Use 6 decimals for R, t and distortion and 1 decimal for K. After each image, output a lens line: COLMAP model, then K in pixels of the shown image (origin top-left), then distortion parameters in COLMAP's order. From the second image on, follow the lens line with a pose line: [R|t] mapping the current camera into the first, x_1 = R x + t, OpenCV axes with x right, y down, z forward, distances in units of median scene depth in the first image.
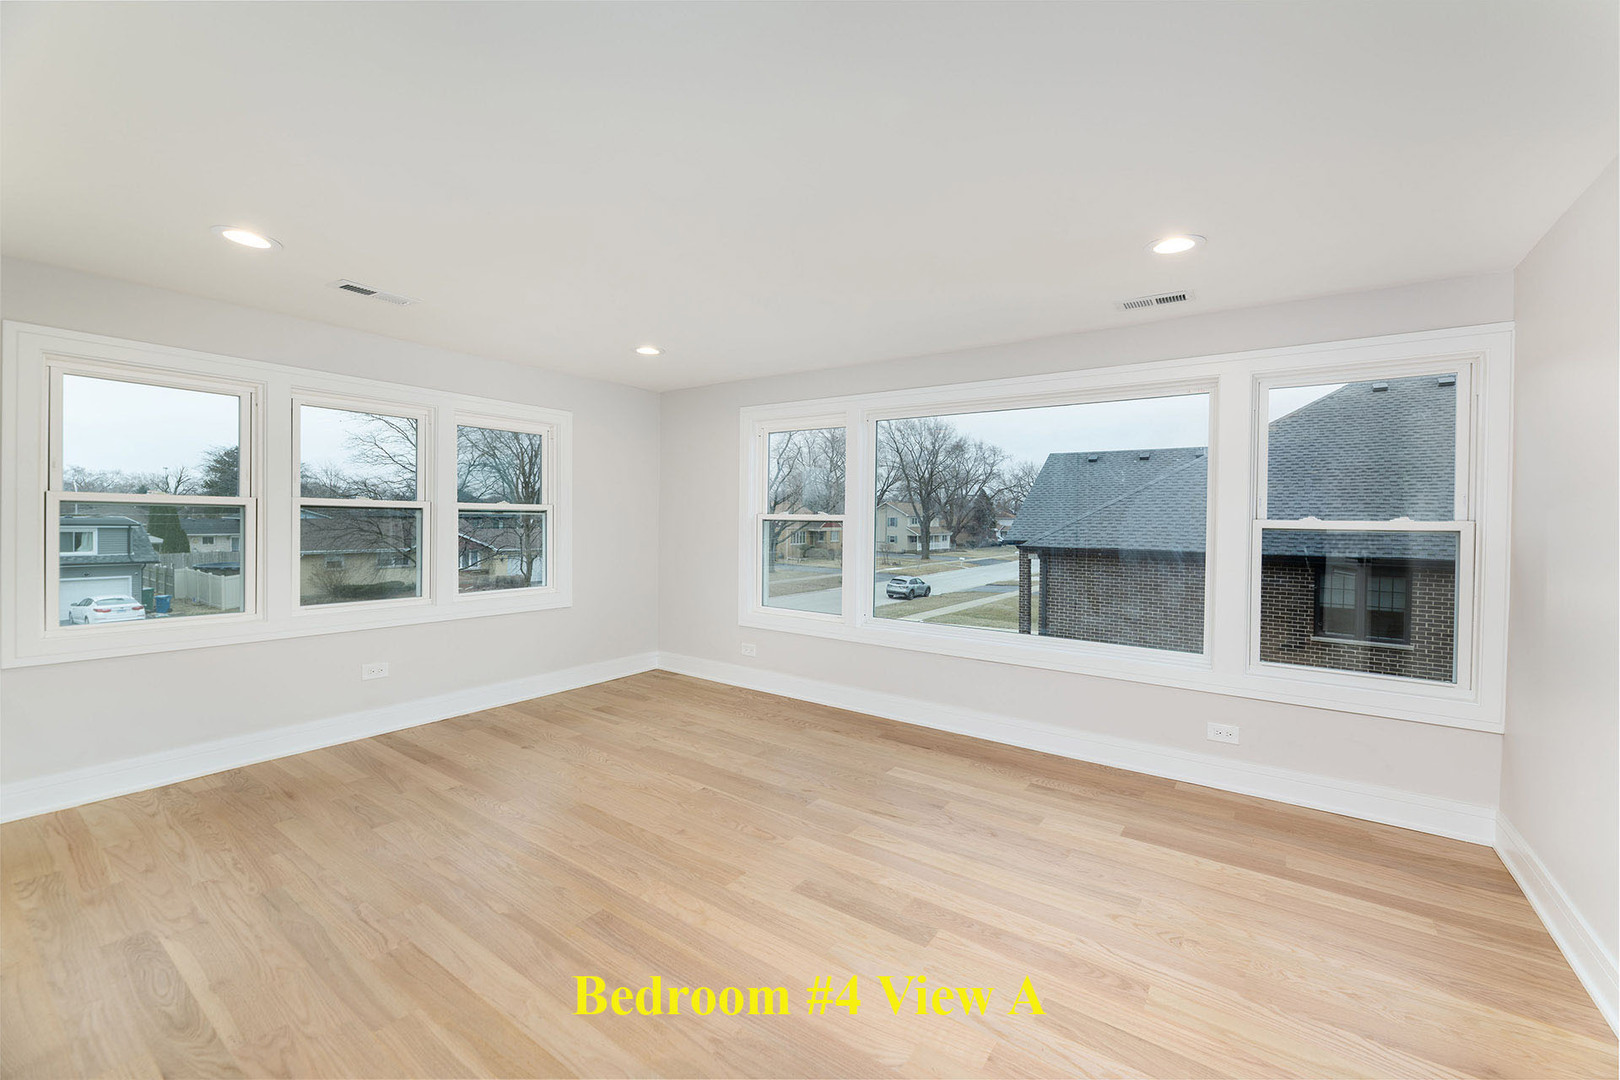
lens RADIAL K [[658.7, 0, 830.9], [0, 658.7, 523.3], [0, 0, 1]] dist [-0.001907, -0.000743]
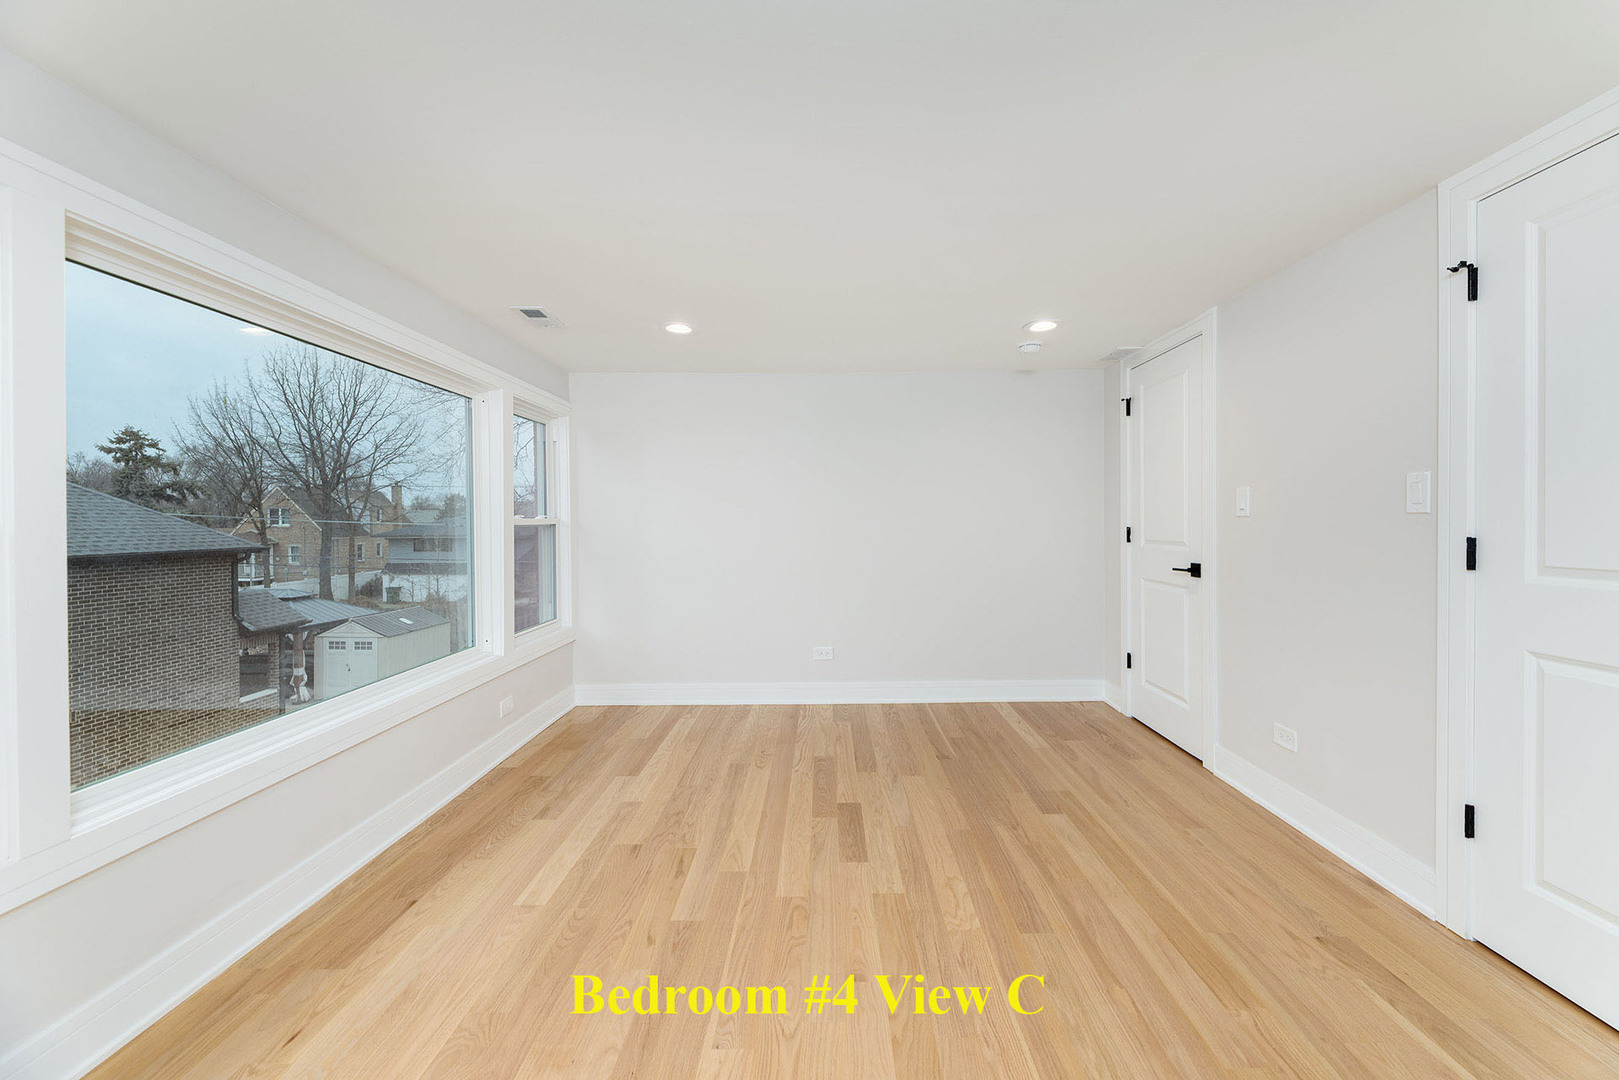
lens RADIAL K [[658.3, 0, 817.4], [0, 658.3, 525.1], [0, 0, 1]] dist [-0.001907, -0.000743]
pose [[-0.568246, -0.015460, 0.822713, -0.628326], [0.005140, 0.999737, 0.022337, -0.018049], [-0.822842, 0.016922, -0.568018, 1.169208]]
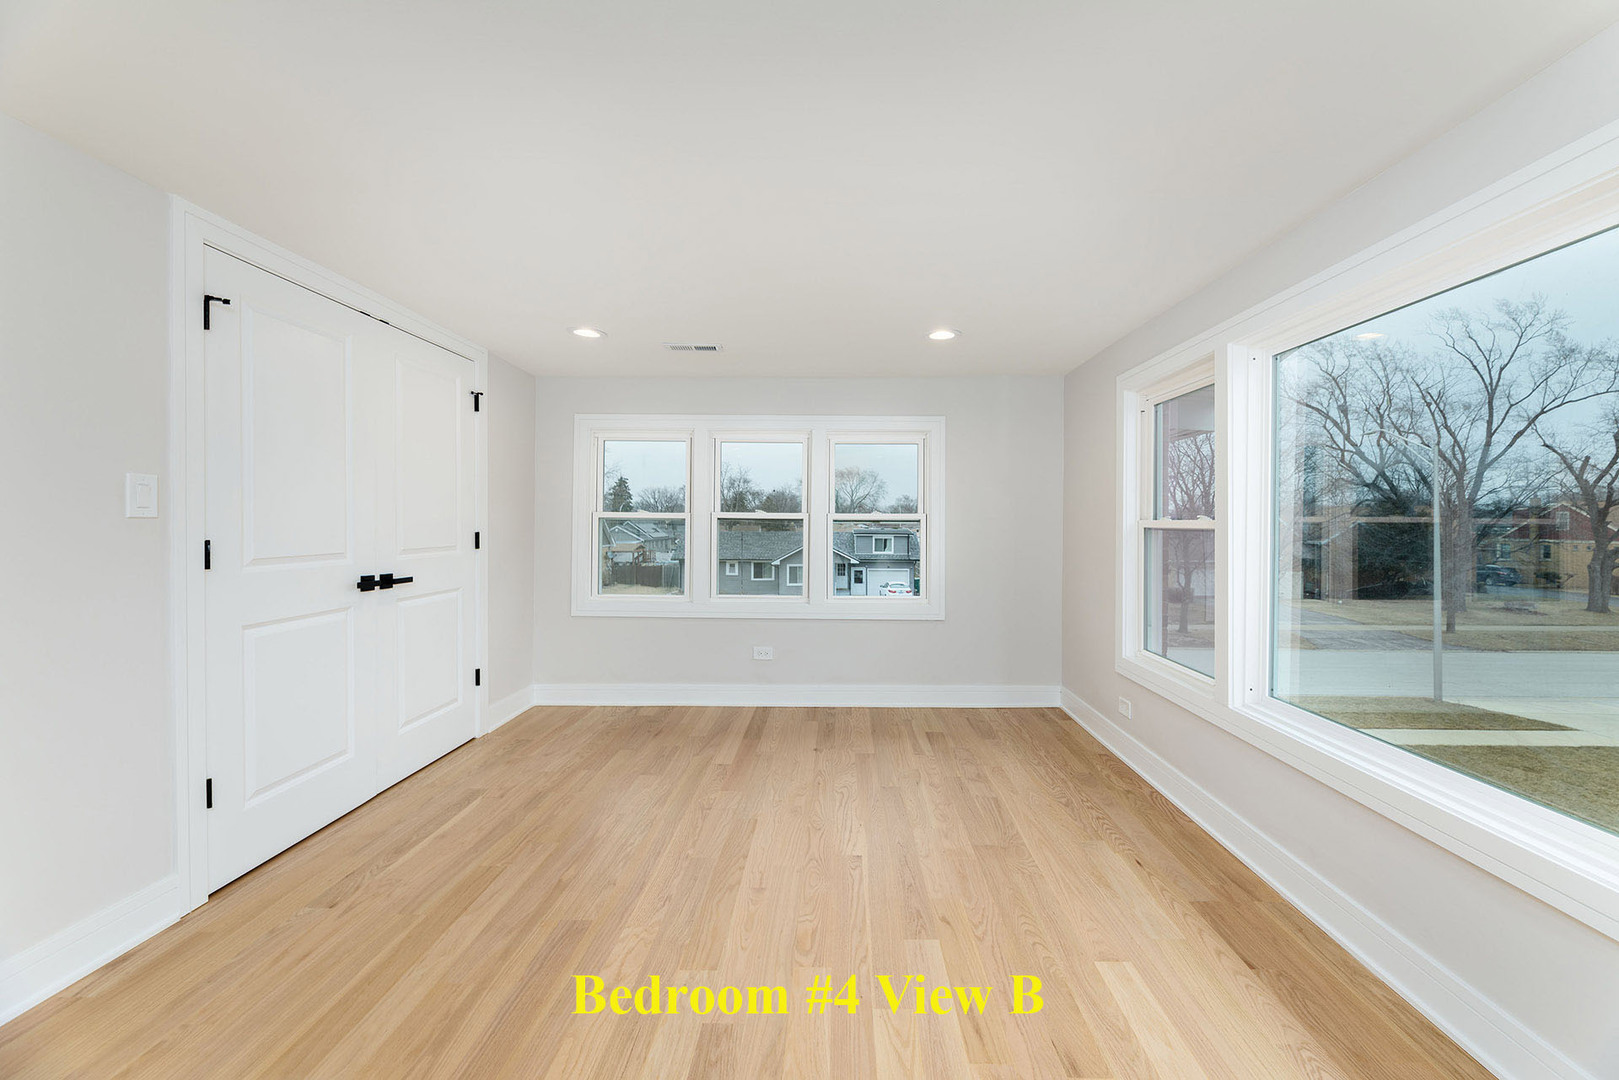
lens RADIAL K [[654.1, 0, 821.1], [0, 654.1, 523.0], [0, 0, 1]] dist [-0.001924, -0.000041]
pose [[0.555558, -0.010072, -0.831417, 0.443360], [-0.003487, 0.999890, -0.014443, -0.000571], [0.831470, 0.010923, 0.555462, 0.482739]]
